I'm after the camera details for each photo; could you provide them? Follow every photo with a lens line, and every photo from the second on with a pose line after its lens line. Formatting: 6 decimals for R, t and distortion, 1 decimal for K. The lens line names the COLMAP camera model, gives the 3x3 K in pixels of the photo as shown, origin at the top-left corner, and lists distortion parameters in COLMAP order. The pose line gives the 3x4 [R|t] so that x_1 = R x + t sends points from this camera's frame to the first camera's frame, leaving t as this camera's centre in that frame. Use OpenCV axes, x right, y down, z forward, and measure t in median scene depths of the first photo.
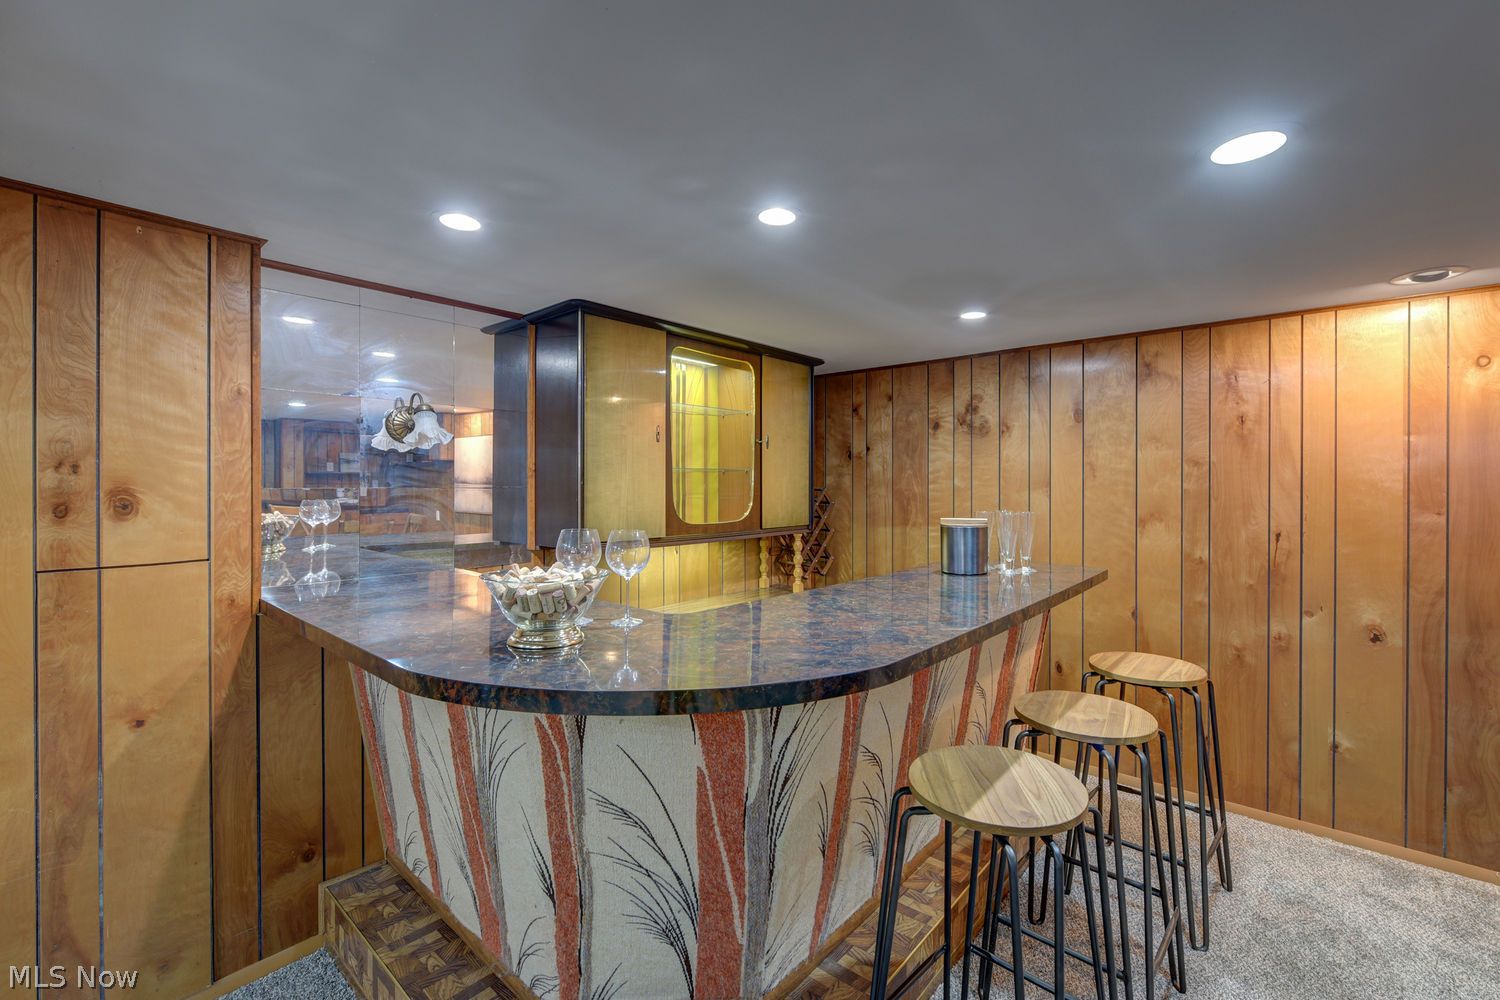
lens RADIAL K [[633.4, 0, 779.6], [0, 633.4, 483.2], [0, 0, 1]] dist [-0.001966, -0.000271]
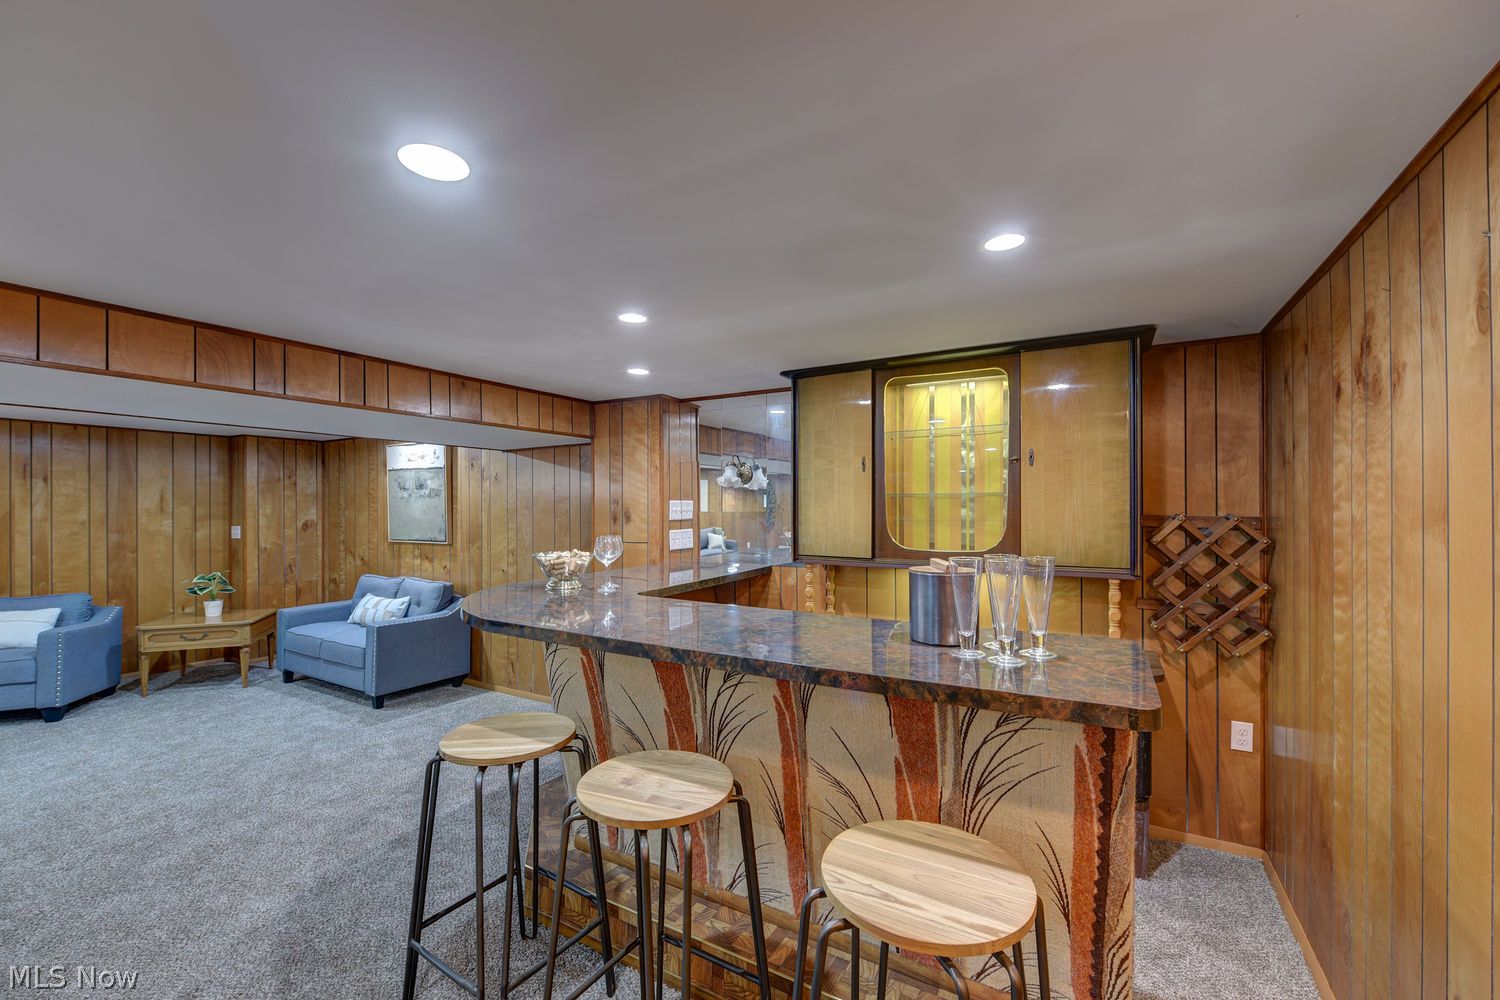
lens RADIAL K [[618.6, 0, 748.2], [0, 618.6, 507.0], [0, 0, 1]] dist [-0.001210, -0.000363]
pose [[0.169512, -0.004414, -0.985518, 0.979074], [-0.001368, 0.999988, -0.004714, 0.002283], [0.985527, 0.002147, 0.169504, 0.723246]]
